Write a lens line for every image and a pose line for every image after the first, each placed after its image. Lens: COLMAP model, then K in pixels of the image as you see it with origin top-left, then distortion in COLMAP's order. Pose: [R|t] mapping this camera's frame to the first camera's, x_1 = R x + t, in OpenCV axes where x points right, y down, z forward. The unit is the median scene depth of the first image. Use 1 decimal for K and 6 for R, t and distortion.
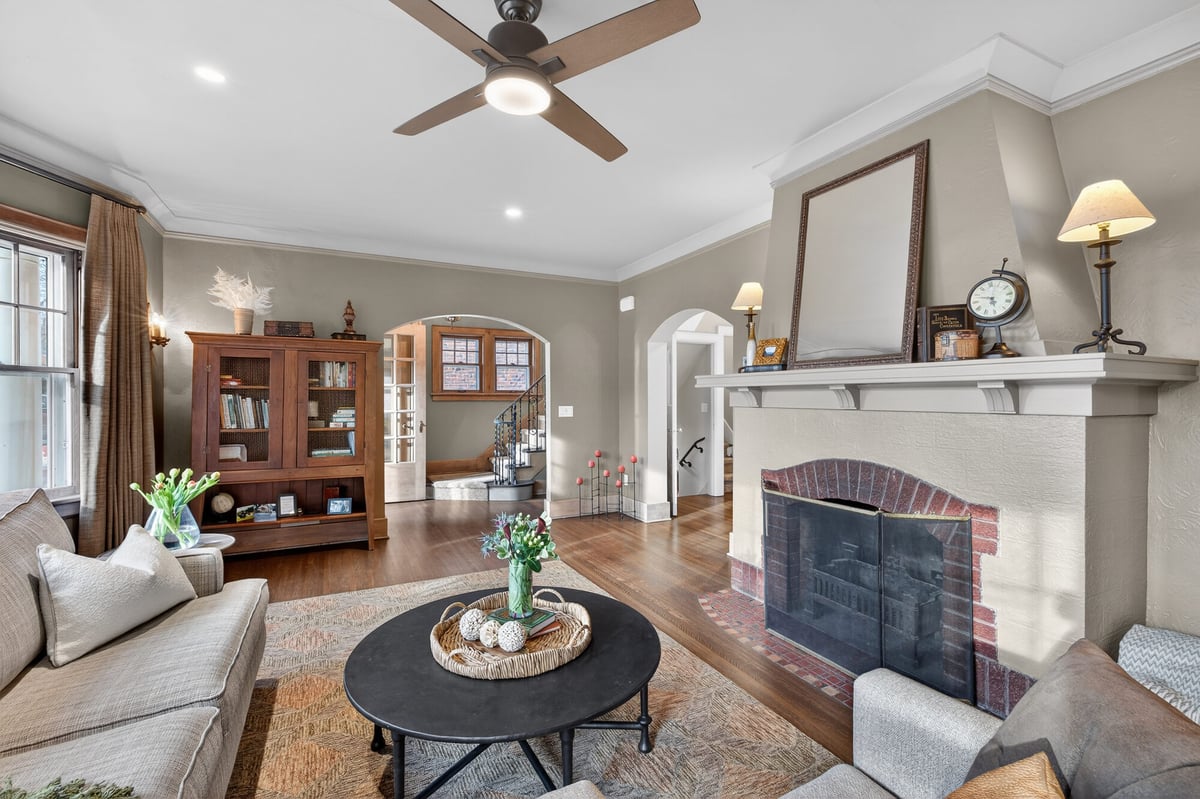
lens RADIAL K [[527.2, 0, 612.5], [0, 527.2, 402.4], [0, 0, 1]] dist [-0.003042, -0.000487]
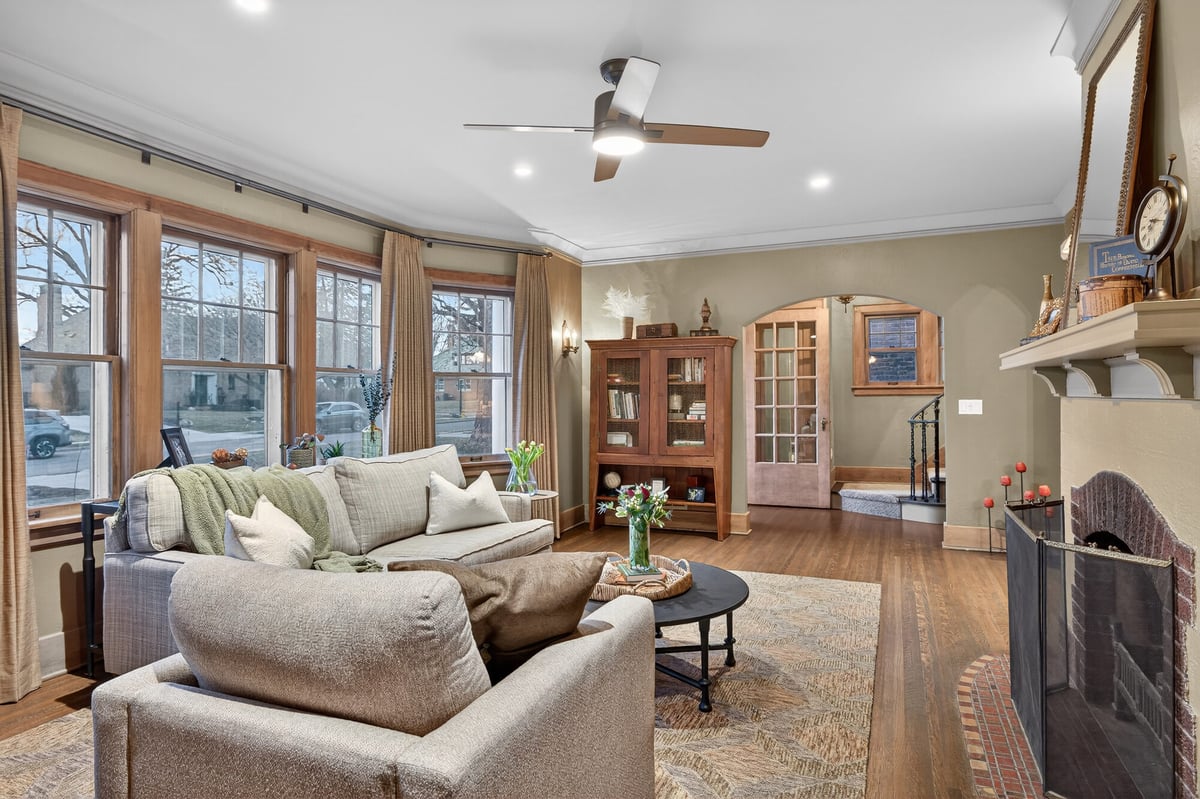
lens RADIAL K [[695.5, 0, 599.0], [0, 695.5, 397.1], [0, 0, 1]] dist [-0.002493, -0.001170]
pose [[0.632409, -0.006542, -0.774607, 0.472609], [0.002608, 0.999977, -0.006317, 0.011393], [0.774631, 0.001974, 0.632411, -0.034073]]
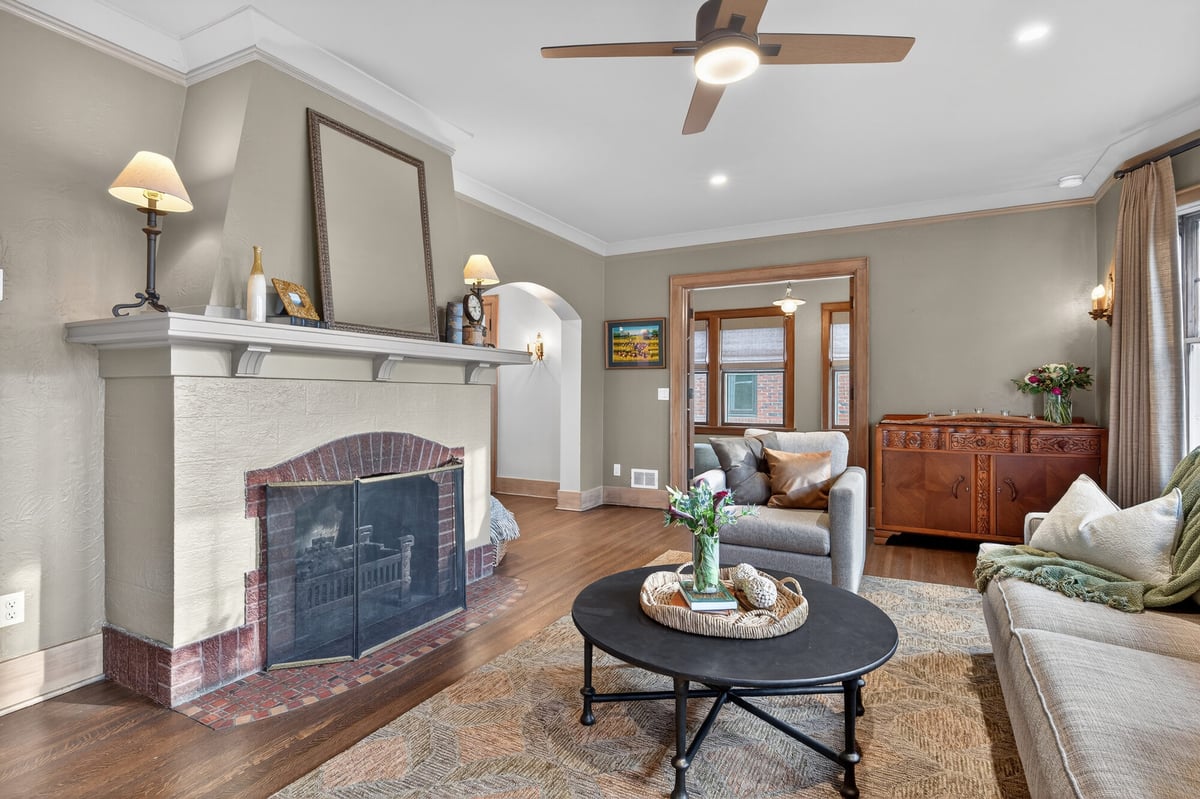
lens RADIAL K [[618.0, 0, 583.9], [0, 618.0, 392.0], [0, 0, 1]] dist [-0.002258, -0.000793]
pose [[-0.549085, 0.005192, 0.835751, -0.466693], [0.007022, 0.999974, -0.001599, 0.025359], [-0.835737, 0.004991, -0.549107, 0.852759]]
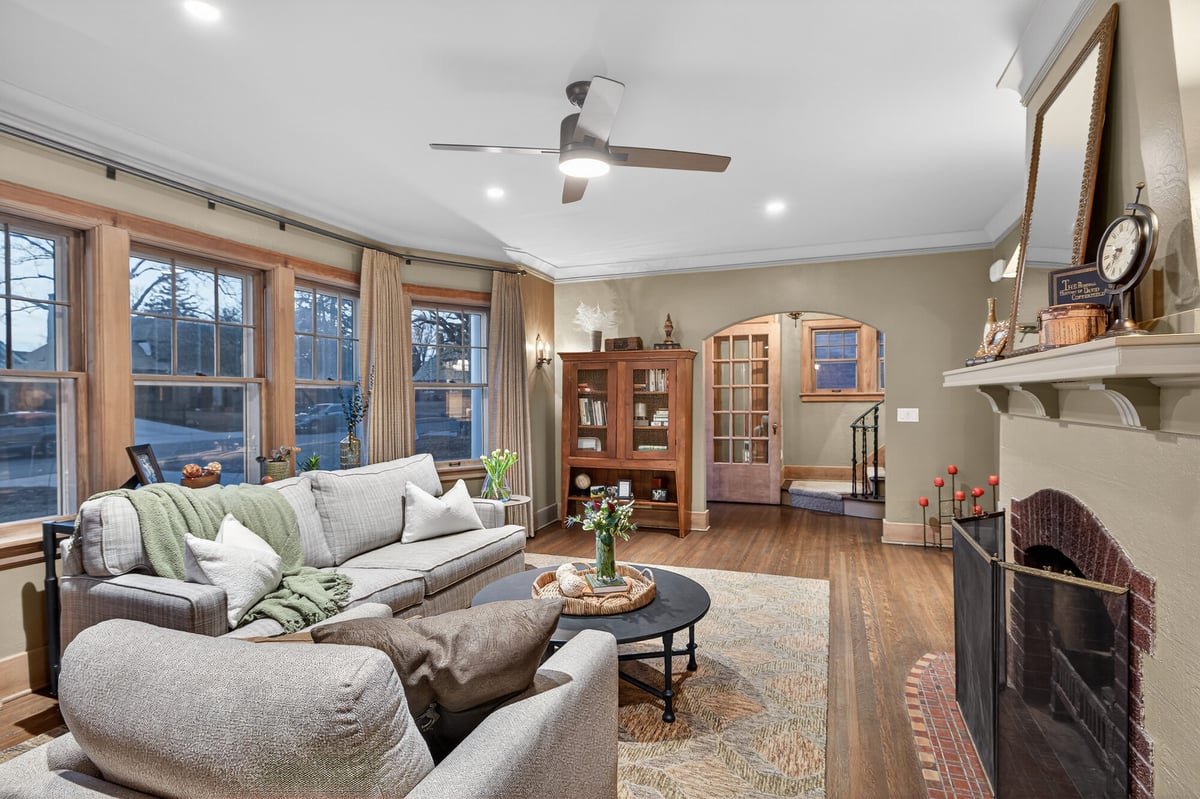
lens RADIAL K [[618.0, 0, 603.3], [0, 618.0, 409.6], [0, 0, 1]] dist [-0.002258, -0.000793]
pose [[0.668710, 0.007441, -0.743486, 0.428469], [0.003500, 0.999907, 0.013155, -0.007405], [0.743515, -0.011399, 0.668622, 0.012915]]
